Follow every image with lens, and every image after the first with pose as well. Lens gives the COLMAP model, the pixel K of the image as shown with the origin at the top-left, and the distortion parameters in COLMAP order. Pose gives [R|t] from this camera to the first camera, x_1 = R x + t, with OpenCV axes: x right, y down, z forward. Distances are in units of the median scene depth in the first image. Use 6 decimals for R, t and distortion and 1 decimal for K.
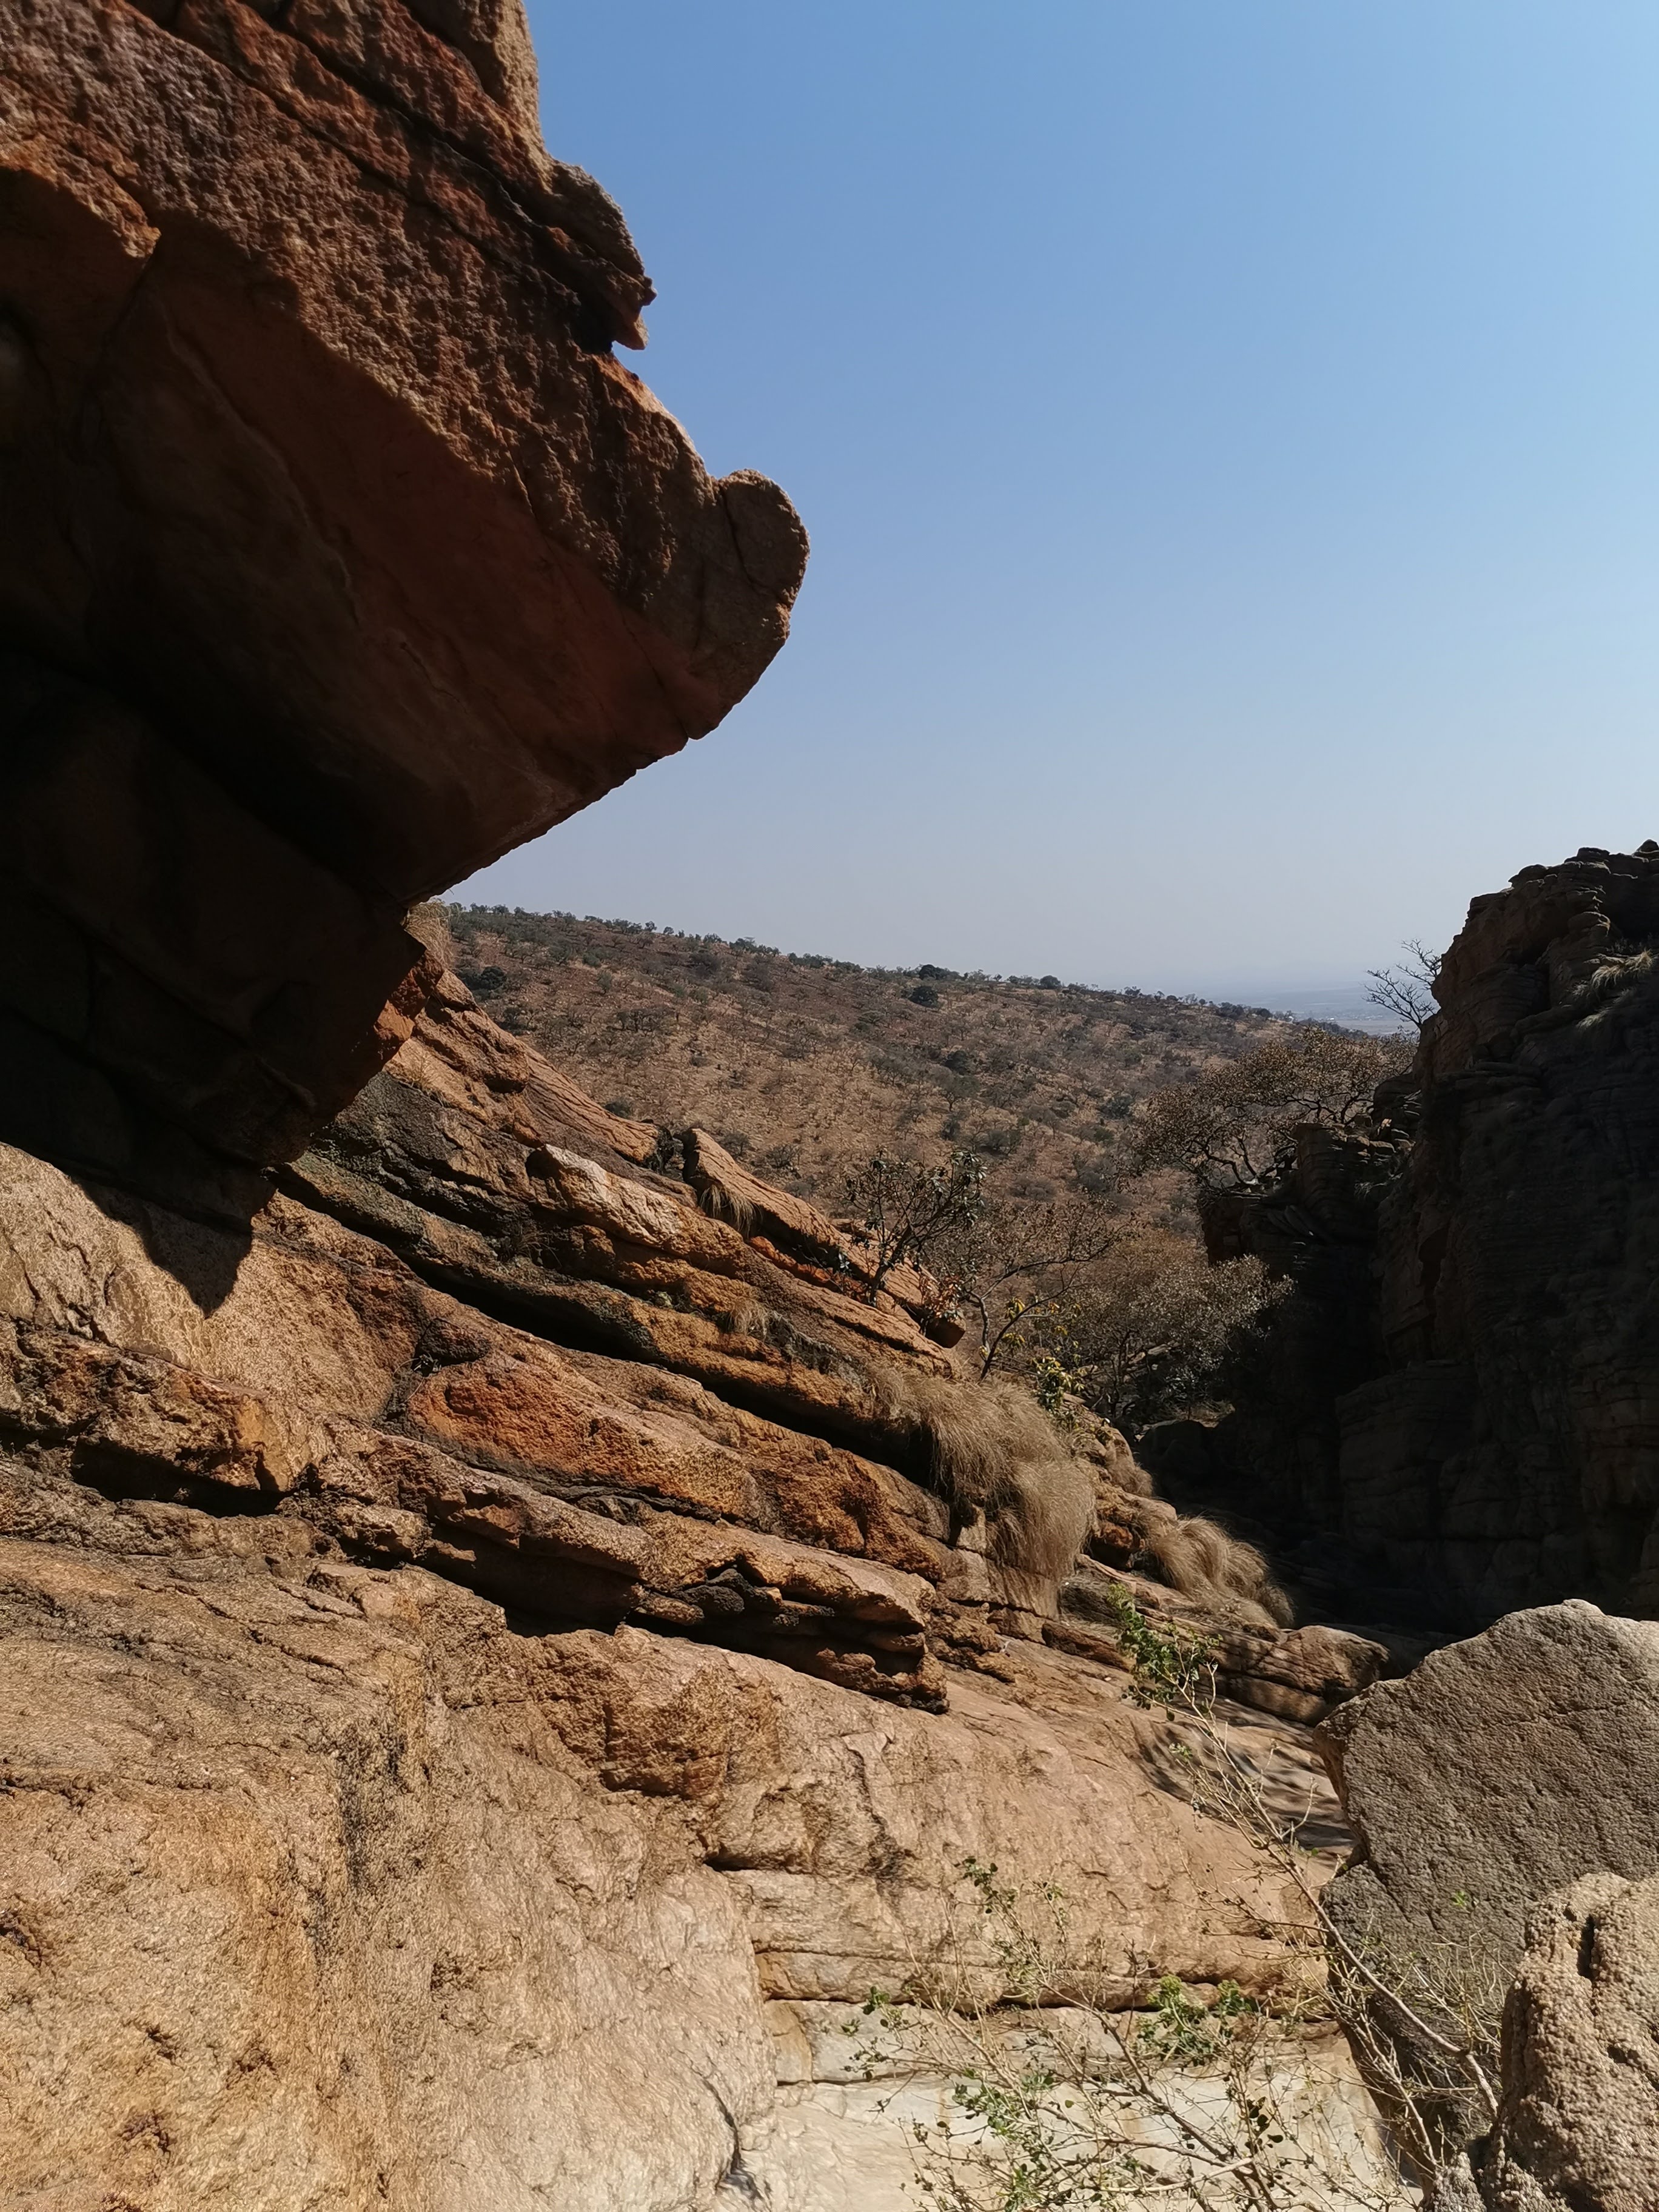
lens RADIAL K [[1717.7, 0, 828.9], [0, 1717.7, 1102.3], [0, 0, 1]] dist [0.006919, 0.001957]
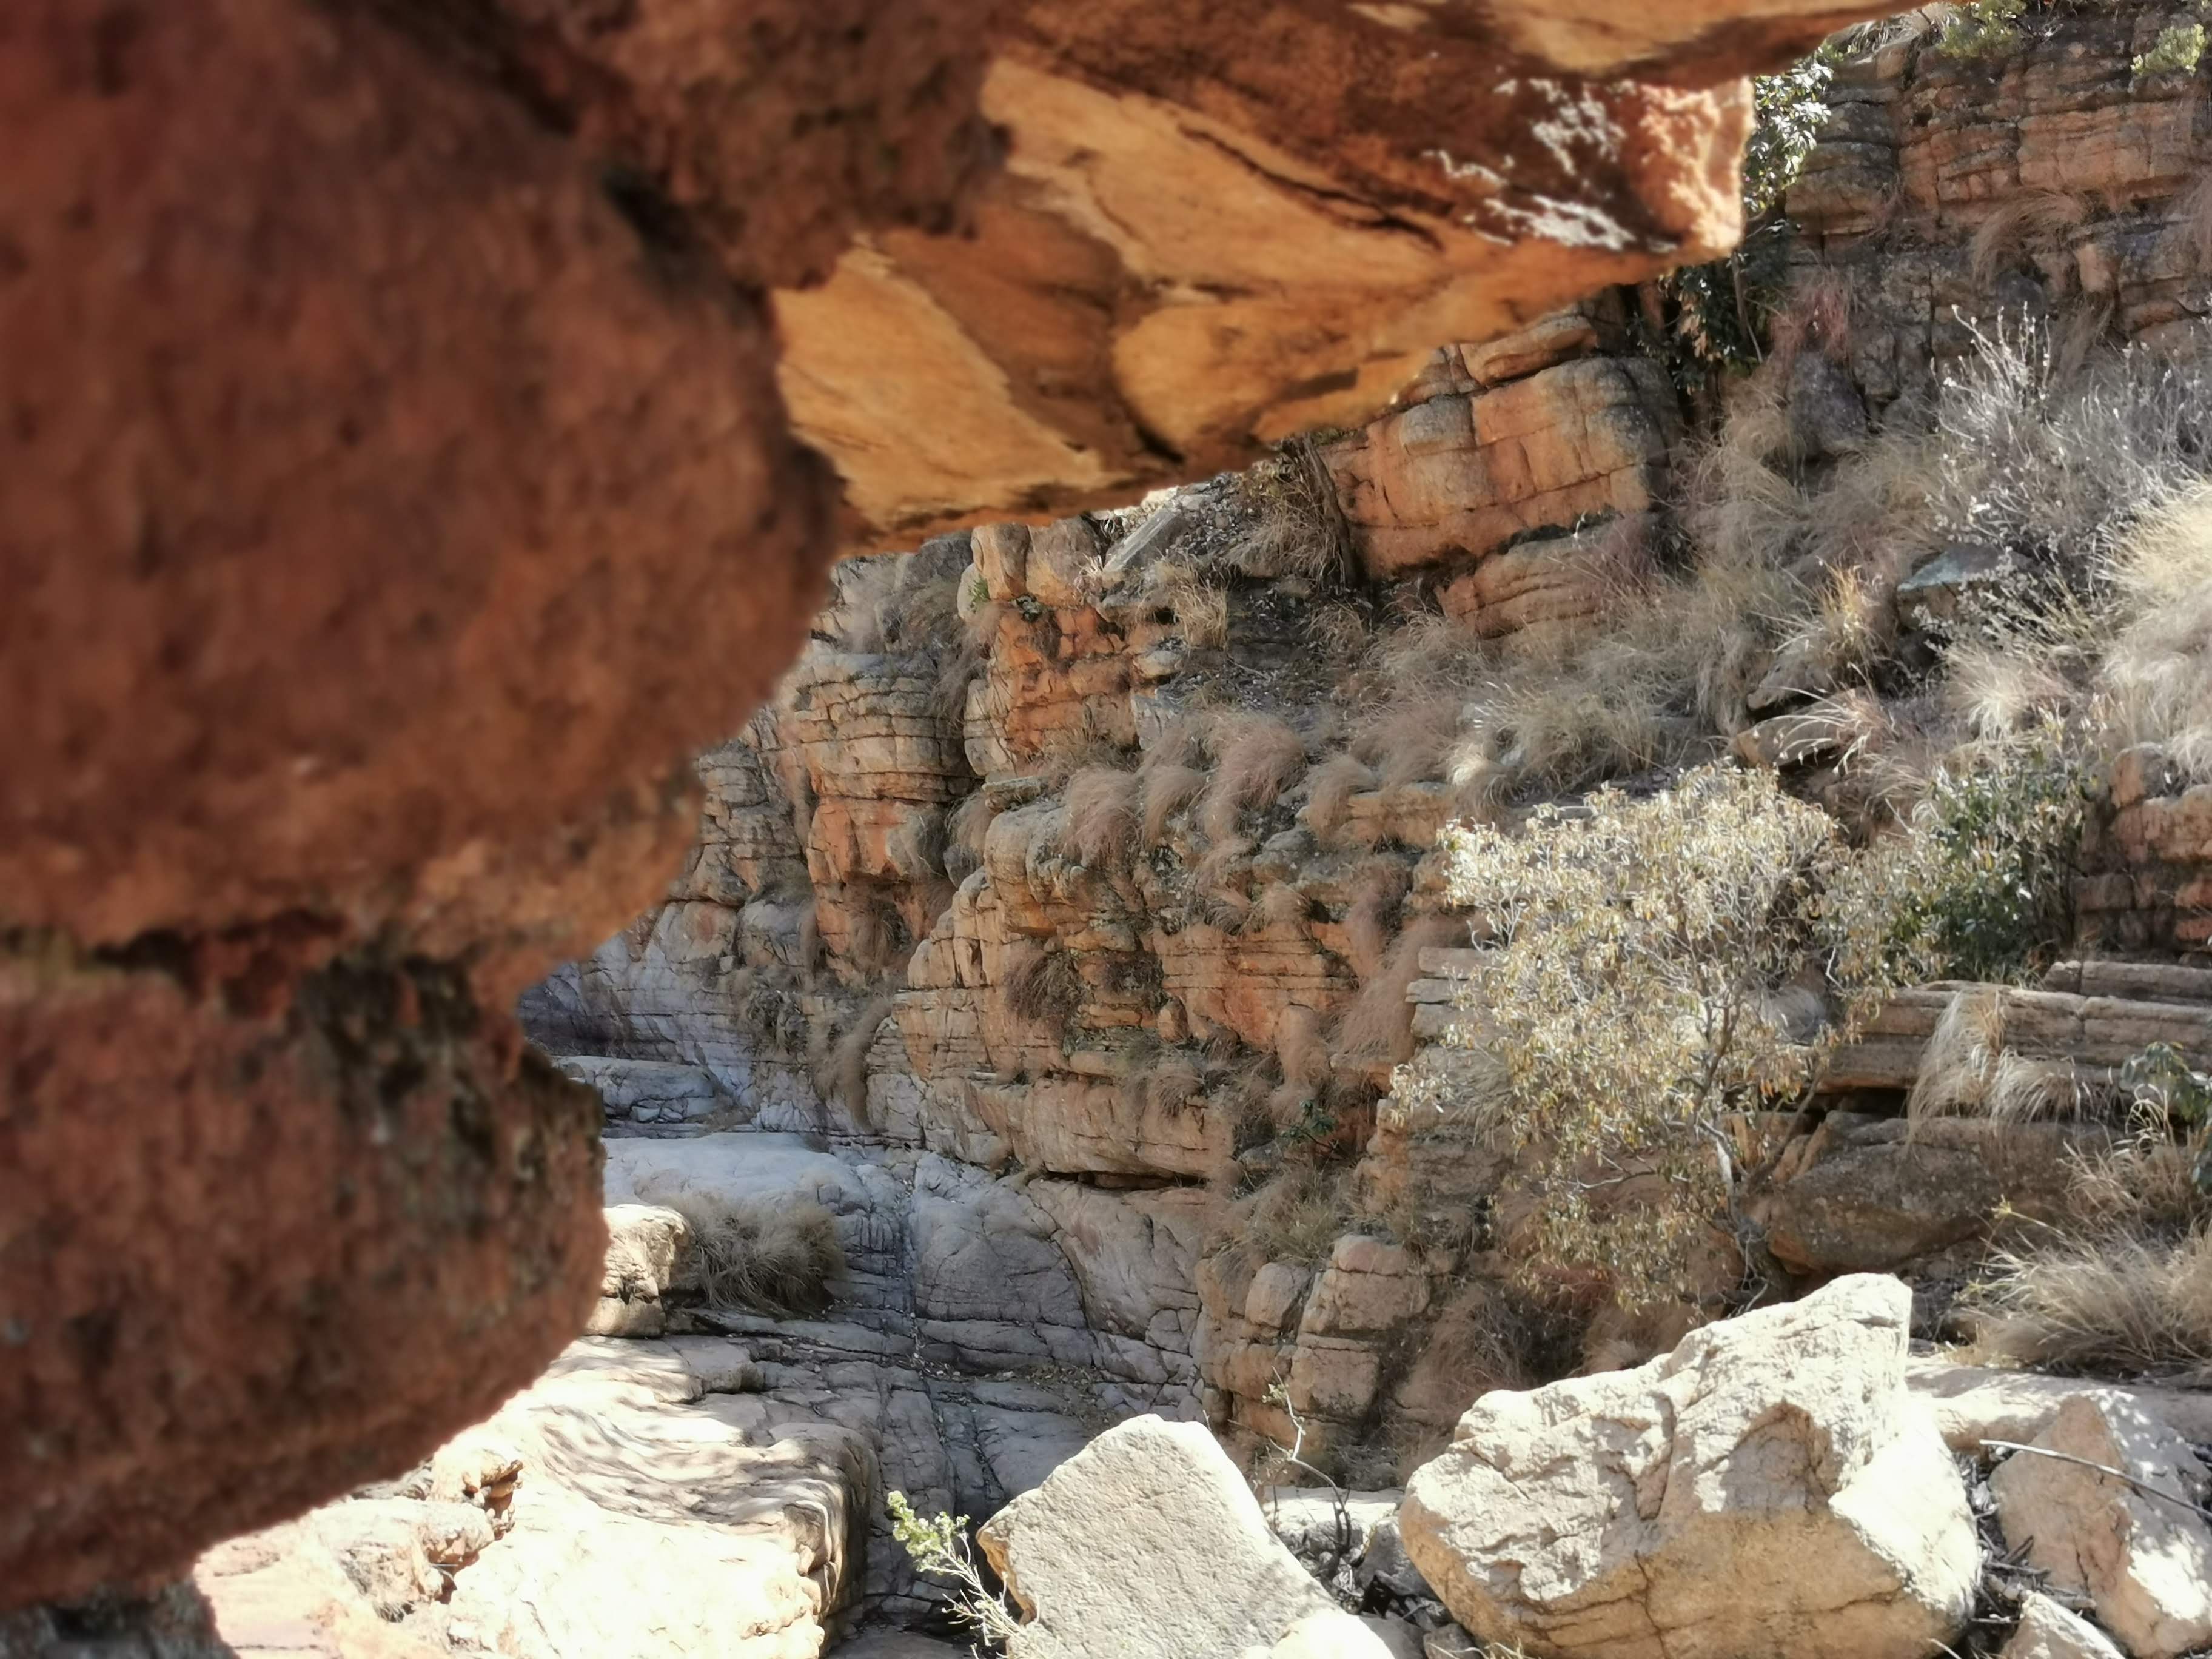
lens RADIAL K [[3478.4, 0, 1106.6], [0, 3478.4, 829.9], [0, 0, 1]] dist [-0.031366, 0.000000]
pose [[0.854622, -0.133365, 0.501832, -0.998525], [-0.003882, 0.964786, 0.263009, -0.957724], [-0.519237, -0.226721, 0.824009, -1.285507]]
